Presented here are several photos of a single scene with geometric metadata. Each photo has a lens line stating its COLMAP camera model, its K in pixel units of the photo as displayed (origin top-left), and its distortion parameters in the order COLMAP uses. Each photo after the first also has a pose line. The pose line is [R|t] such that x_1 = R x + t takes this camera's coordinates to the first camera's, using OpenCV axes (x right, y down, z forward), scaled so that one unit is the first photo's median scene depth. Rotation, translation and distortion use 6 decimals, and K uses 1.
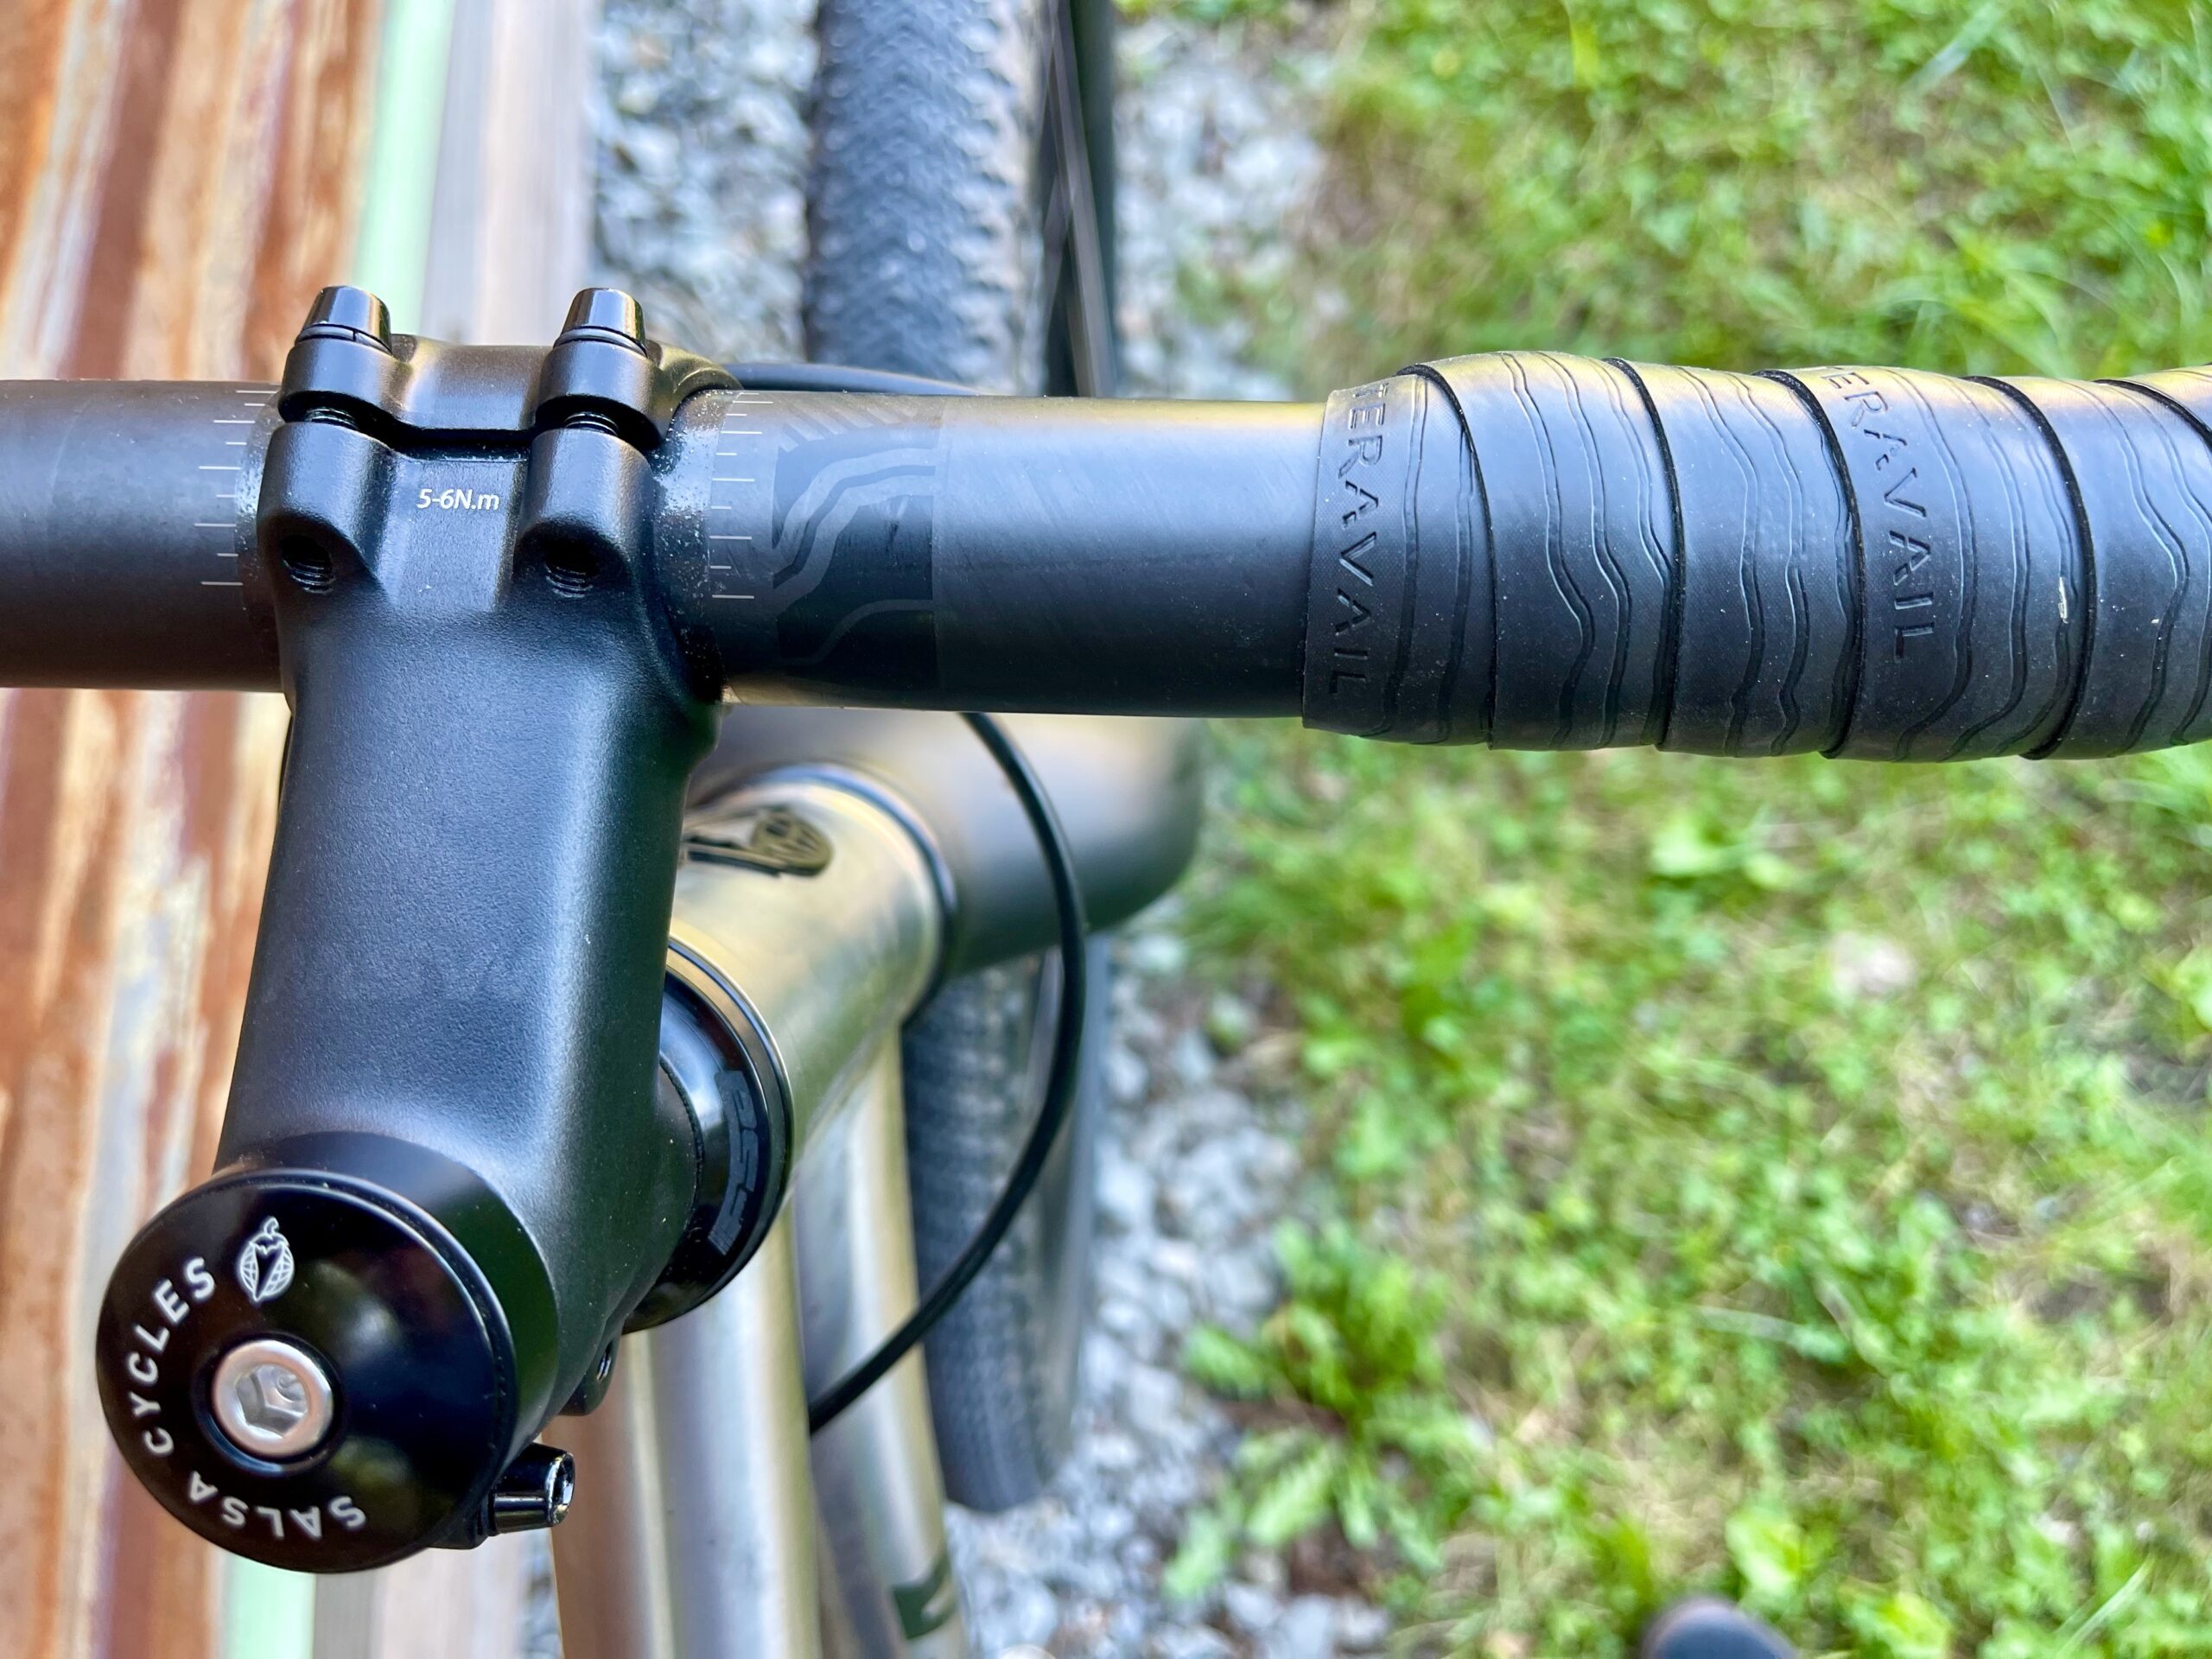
lens RADIAL K [[1699.3, 0, 1086.6], [0, 1699.3, 829.8], [0, 0, 1]] dist [0.056680, -0.096766]
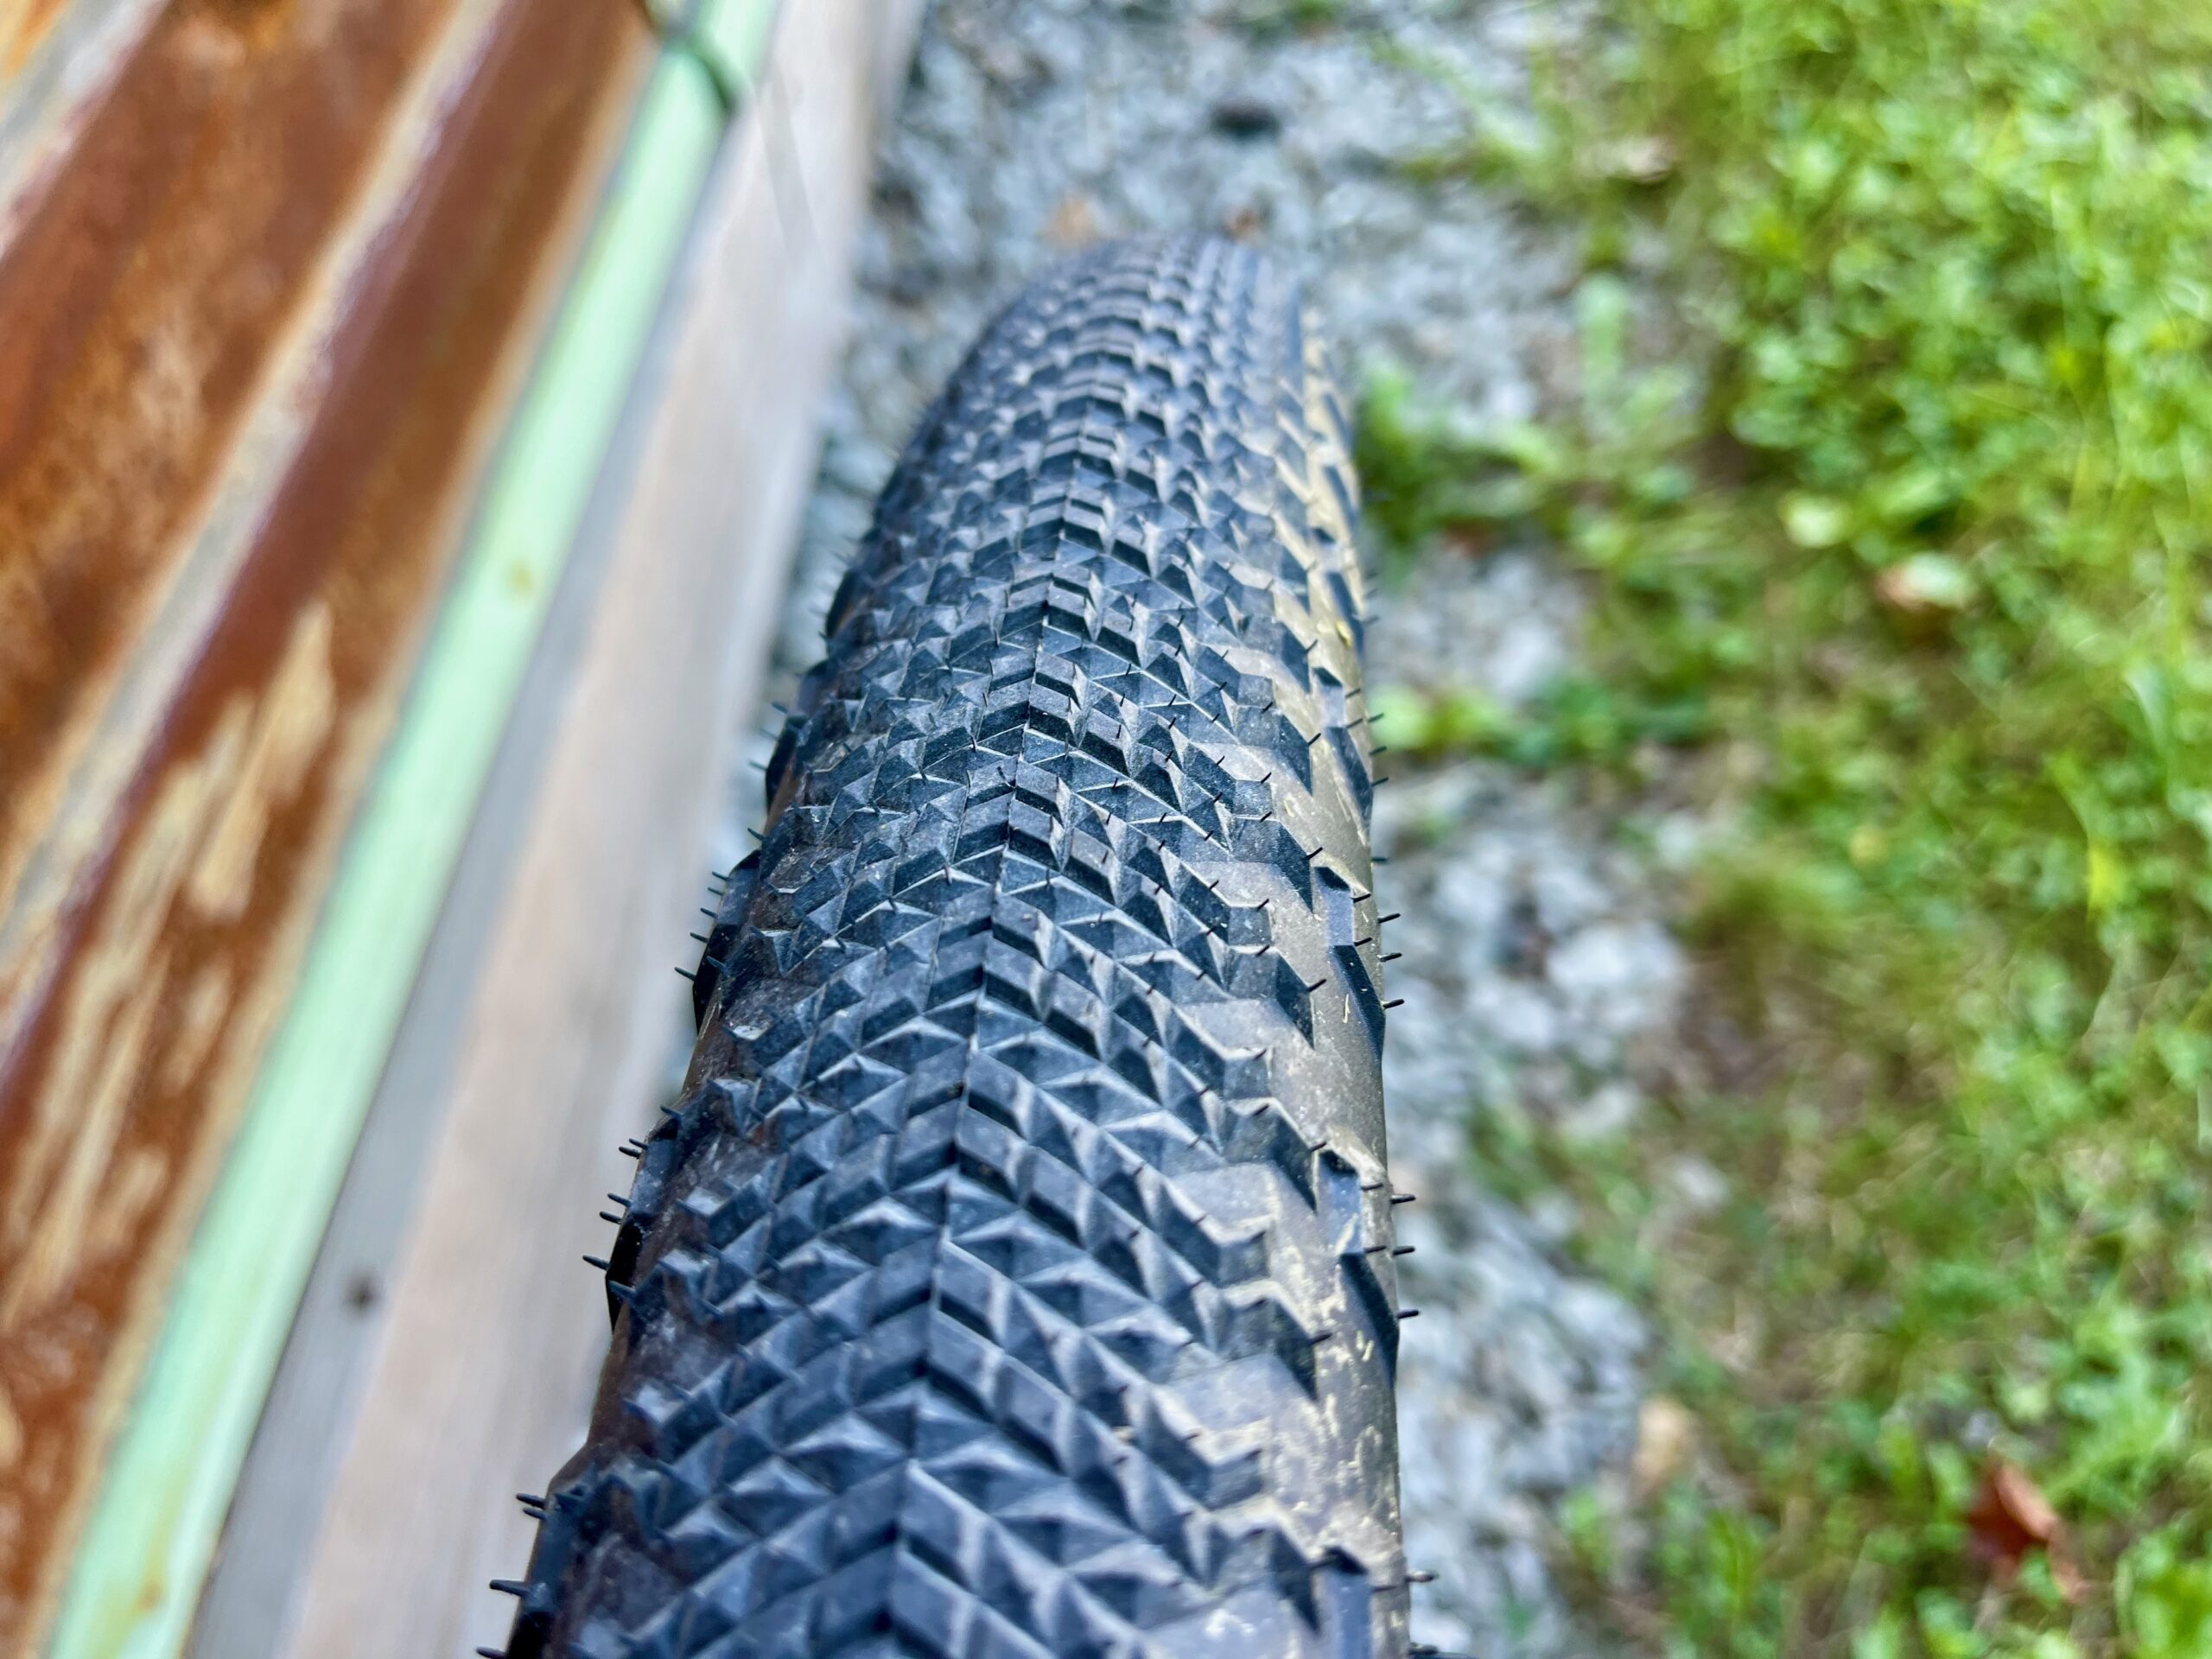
lens RADIAL K [[1699.3, 0, 1107.3], [0, 1699.3, 814.9], [0, 0, 1]] dist [0.056680, -0.096766]
pose [[0.985534, 0.054338, -0.160529, 0.011981], [-0.094915, 0.961689, -0.257186, -0.266898], [0.140405, 0.268703, 0.952935, 0.294985]]
